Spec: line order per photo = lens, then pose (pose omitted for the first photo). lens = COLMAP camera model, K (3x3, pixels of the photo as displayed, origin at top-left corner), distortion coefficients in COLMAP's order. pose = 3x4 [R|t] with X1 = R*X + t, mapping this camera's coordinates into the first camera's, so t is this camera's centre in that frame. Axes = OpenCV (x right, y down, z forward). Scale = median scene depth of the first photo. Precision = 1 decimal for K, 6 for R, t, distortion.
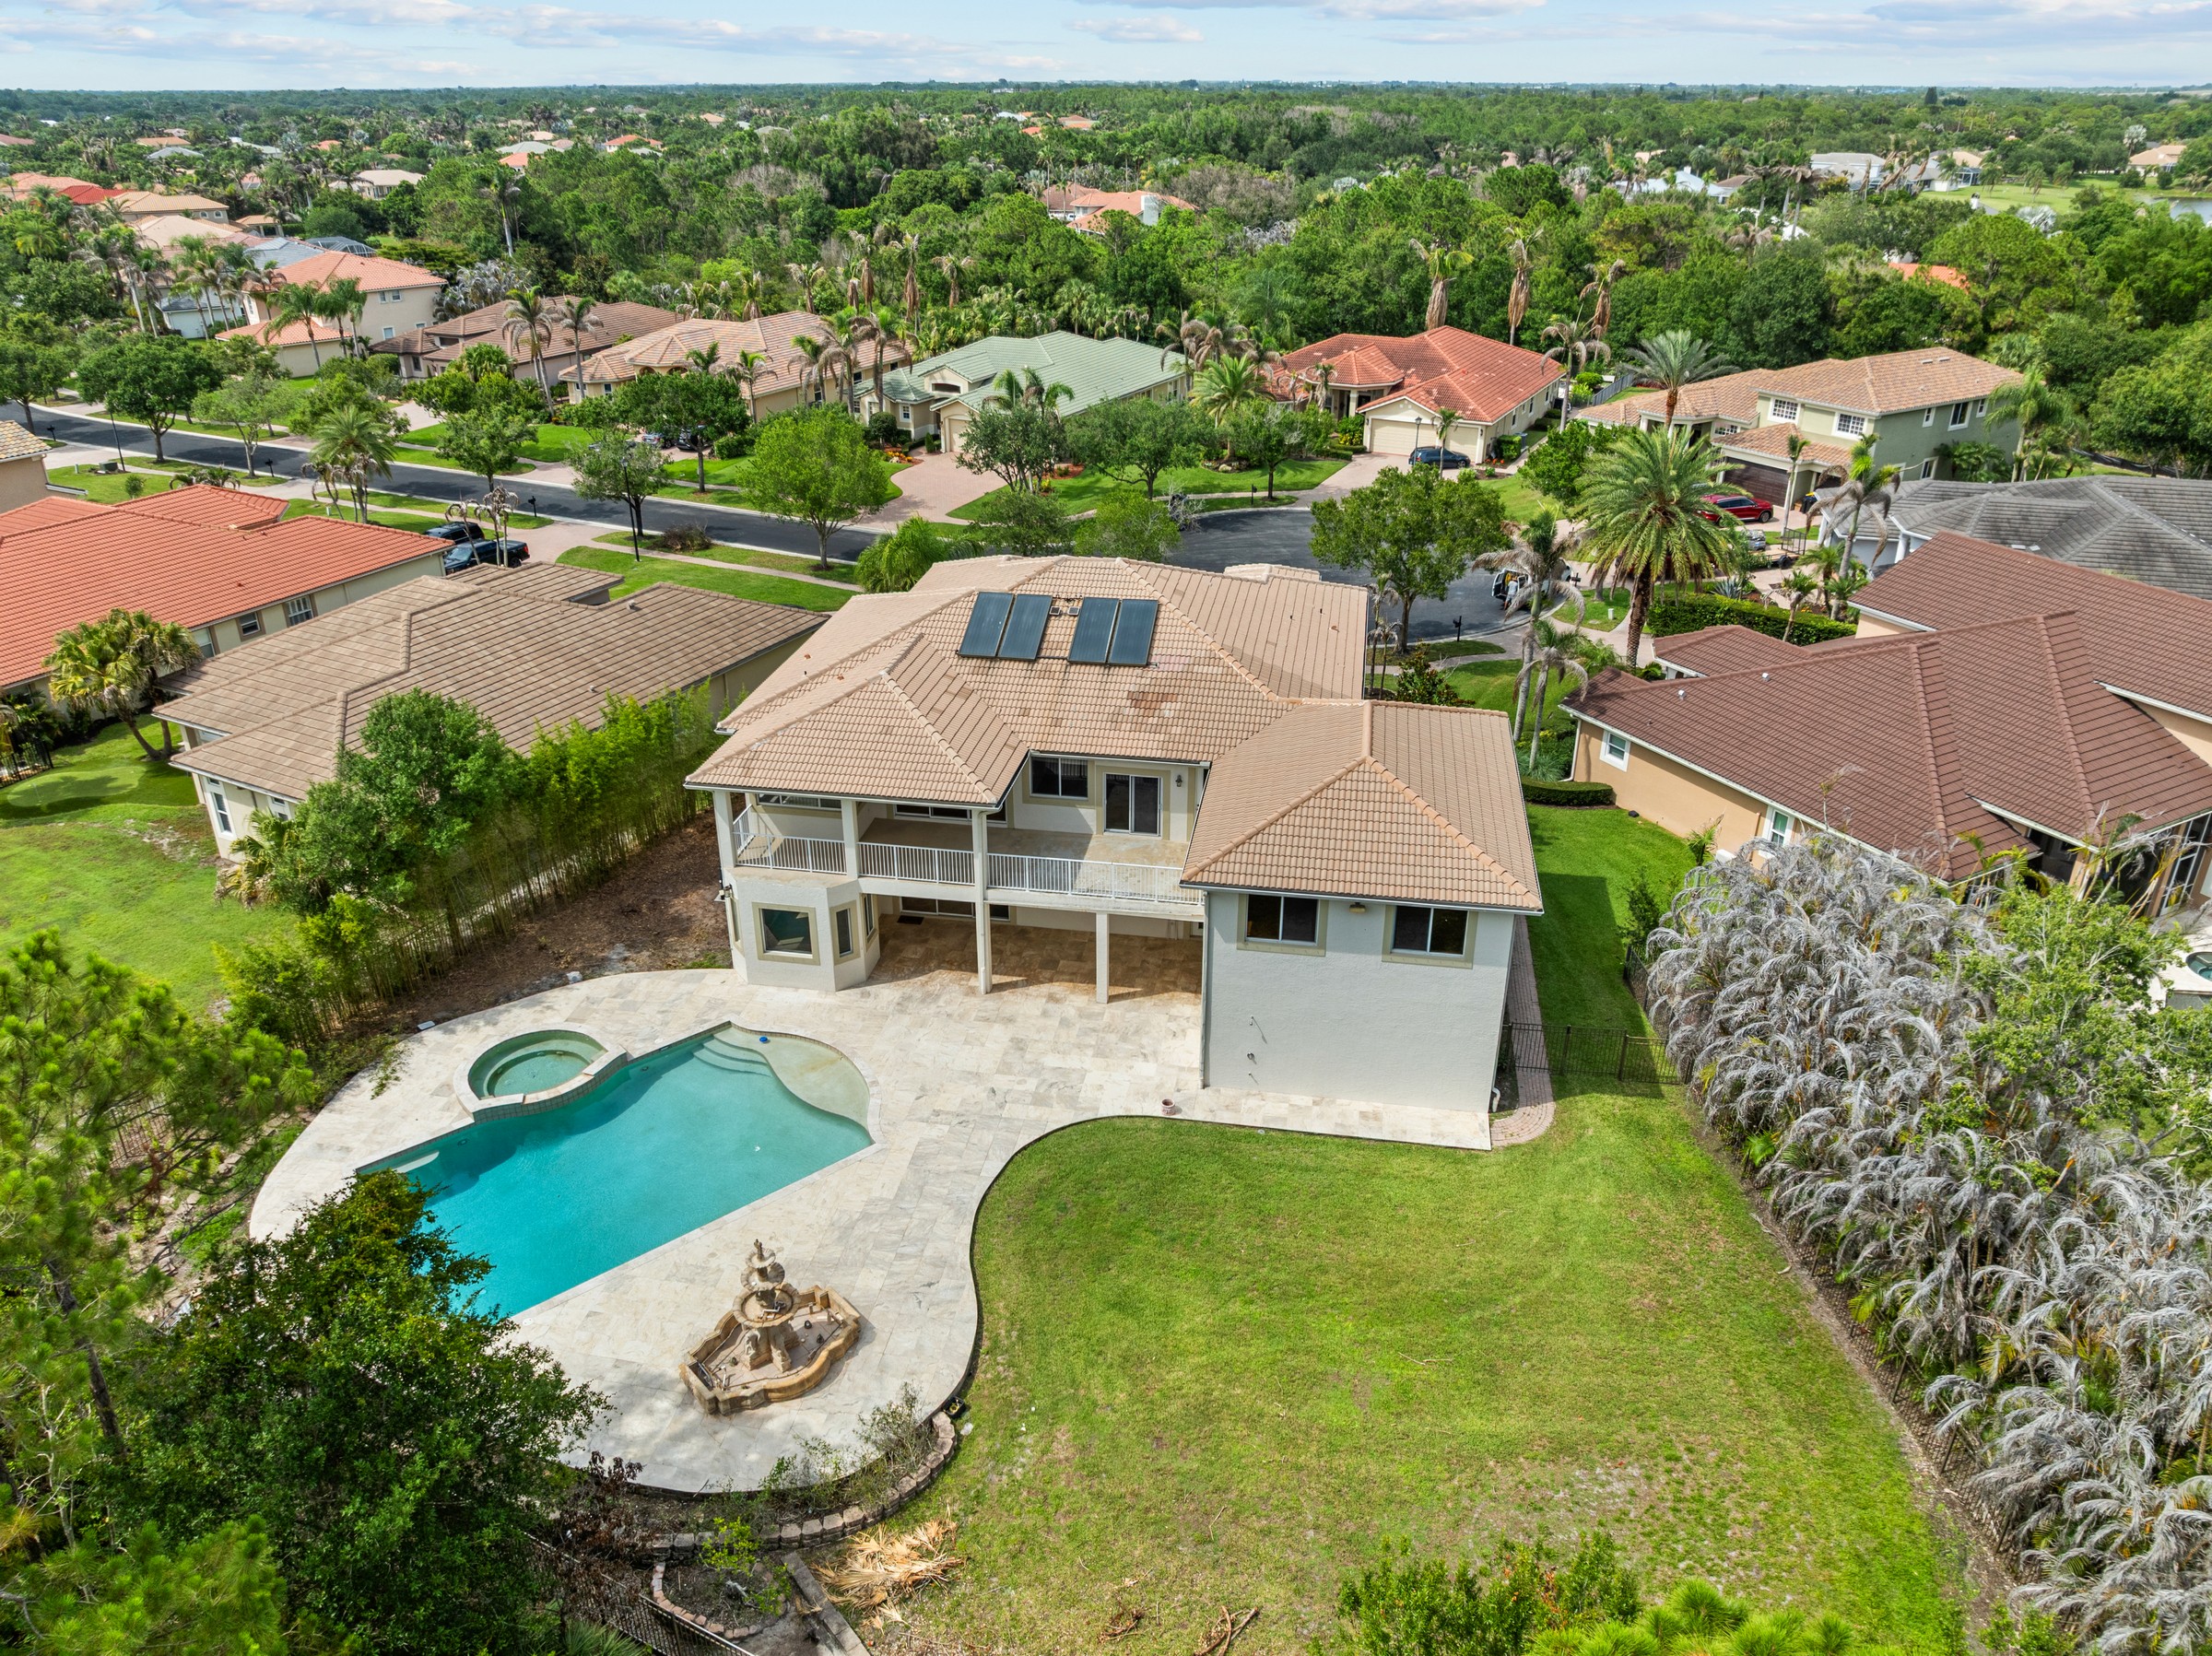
lens RADIAL K [[1544.3, 0, 1103.4], [0, 1544.3, 826.8], [0, 0, 1]] dist [-0.066324, 0.023757]
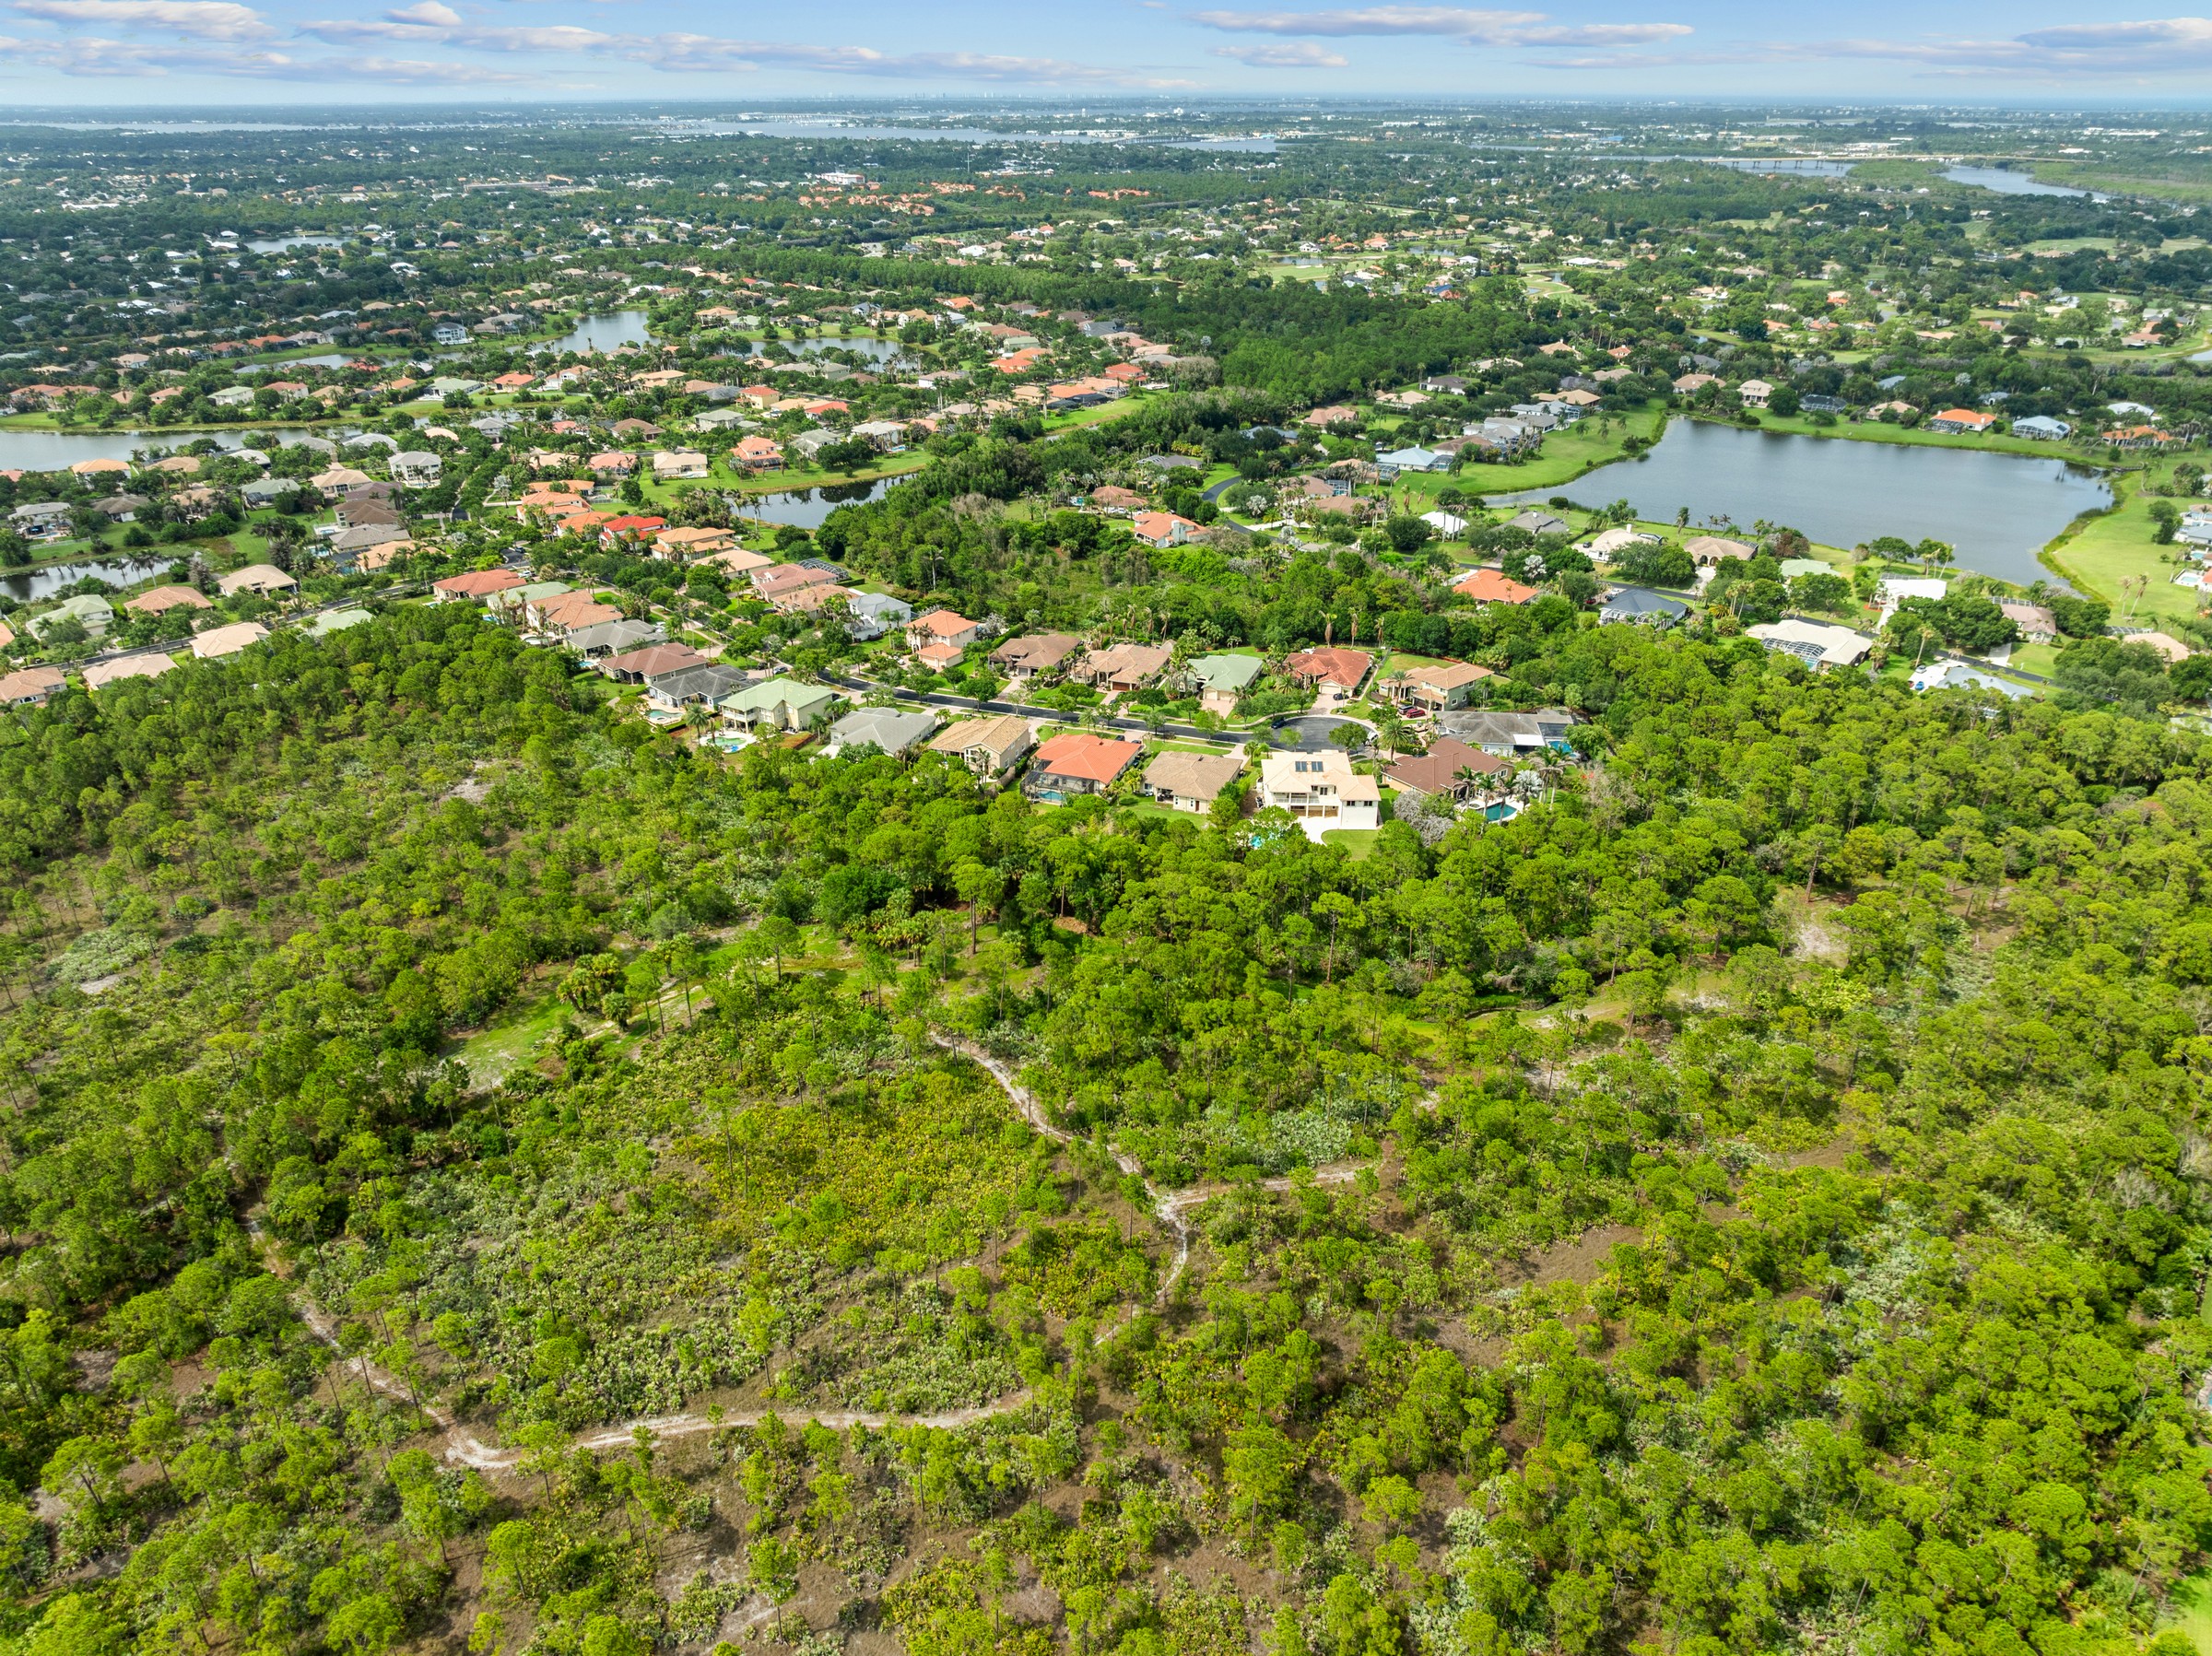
lens RADIAL K [[1544.3, 0, 1107.8], [0, 1544.3, 826.2], [0, 0, 1]] dist [-0.066324, 0.023757]
pose [[0.987859, -0.072504, 0.137399, -2.036916], [0.069058, 0.997171, 0.029692, -0.137670], [-0.139163, -0.019843, 0.990071, -6.167294]]
